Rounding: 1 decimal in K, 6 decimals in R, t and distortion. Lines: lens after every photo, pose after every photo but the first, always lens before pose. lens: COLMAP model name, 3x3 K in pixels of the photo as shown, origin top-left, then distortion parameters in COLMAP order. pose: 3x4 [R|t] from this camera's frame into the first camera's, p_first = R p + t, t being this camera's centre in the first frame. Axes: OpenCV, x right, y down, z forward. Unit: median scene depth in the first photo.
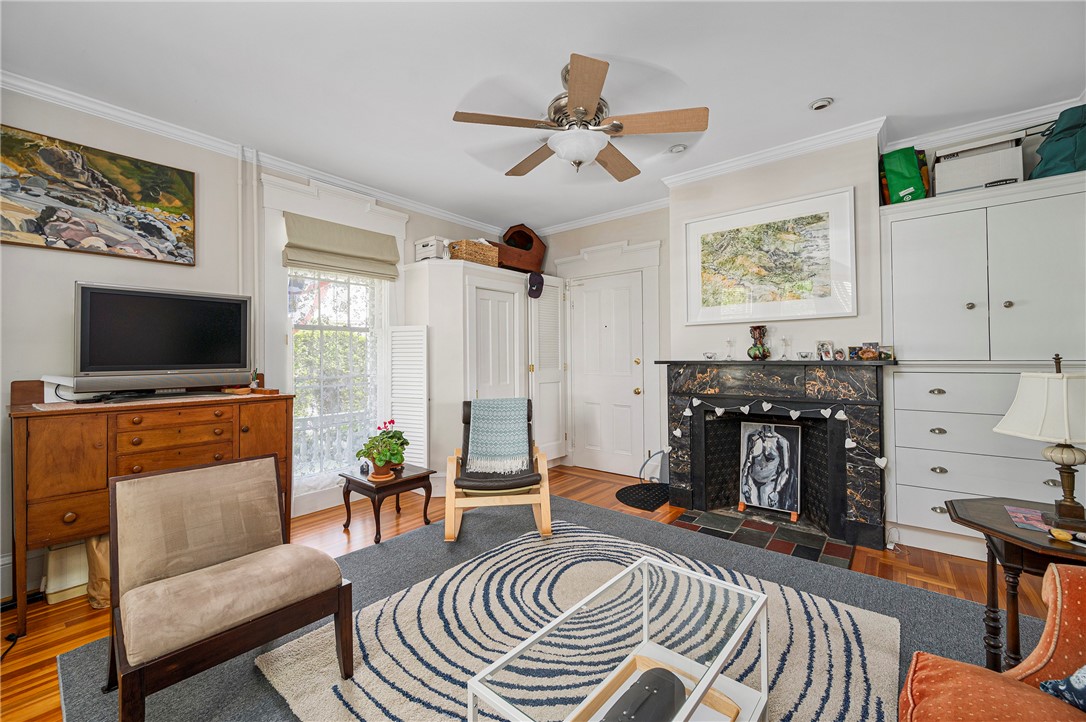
lens RADIAL K [[440.2, 0, 541.0], [0, 440.2, 352.1], [0, 0, 1]] dist [0.003582, -0.000039]
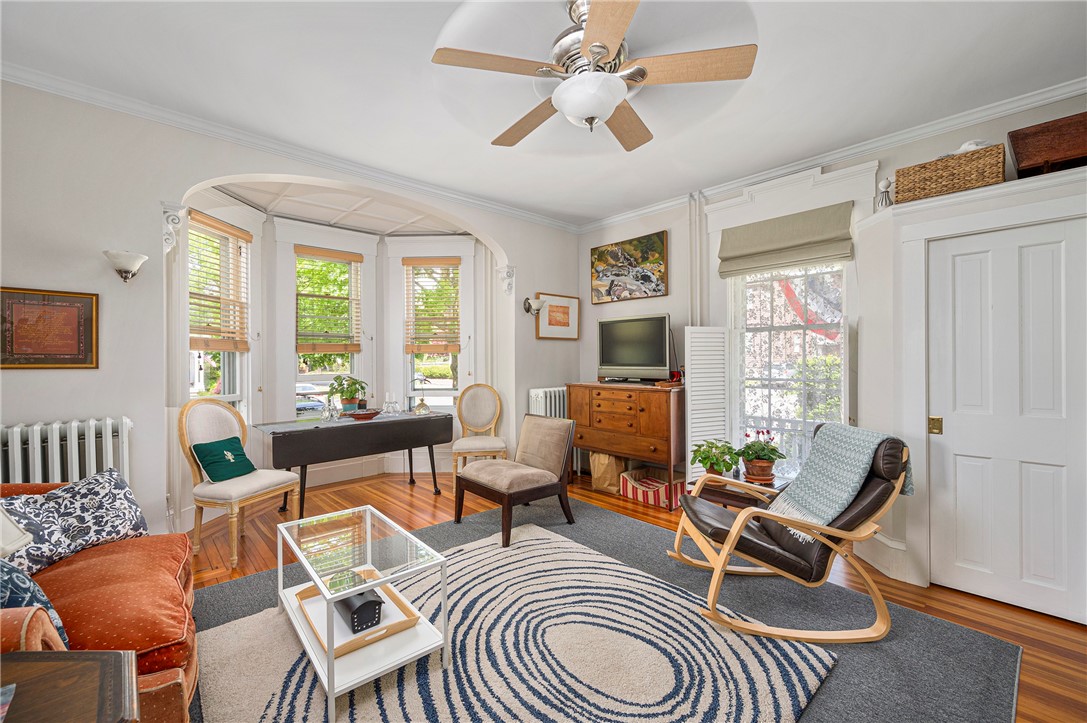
lens RADIAL K [[440.6, 0, 545.1], [0, 440.6, 366.6], [0, 0, 1]] dist [0.003582, -0.000039]
pose [[-0.134784, 0.026143, -0.990530, 0.846539], [0.014415, 0.999598, 0.024420, -0.002980], [0.990770, -0.010987, -0.135107, 0.965044]]
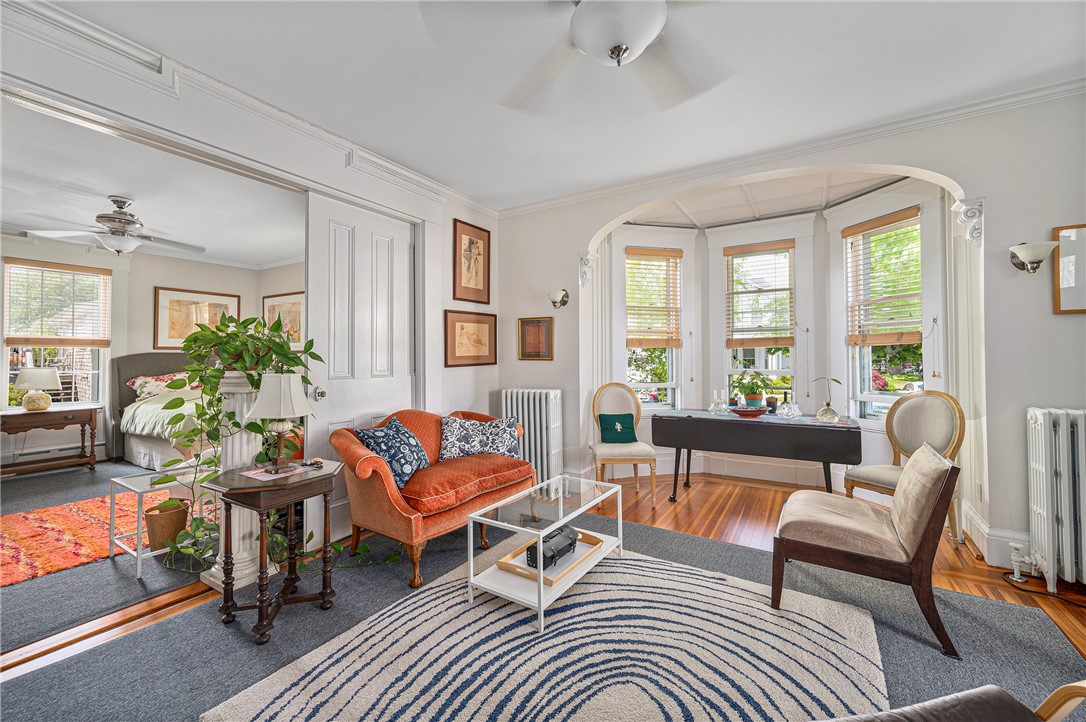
lens RADIAL K [[440.2, 0, 548.2], [0, 440.2, 352.2], [0, 0, 1]] dist [0.003582, -0.000039]
pose [[-0.988804, 0.014416, -0.148519, 0.266131], [0.016907, 0.999737, -0.015518, 0.005924], [0.148256, -0.017855, -0.988788, 1.507851]]
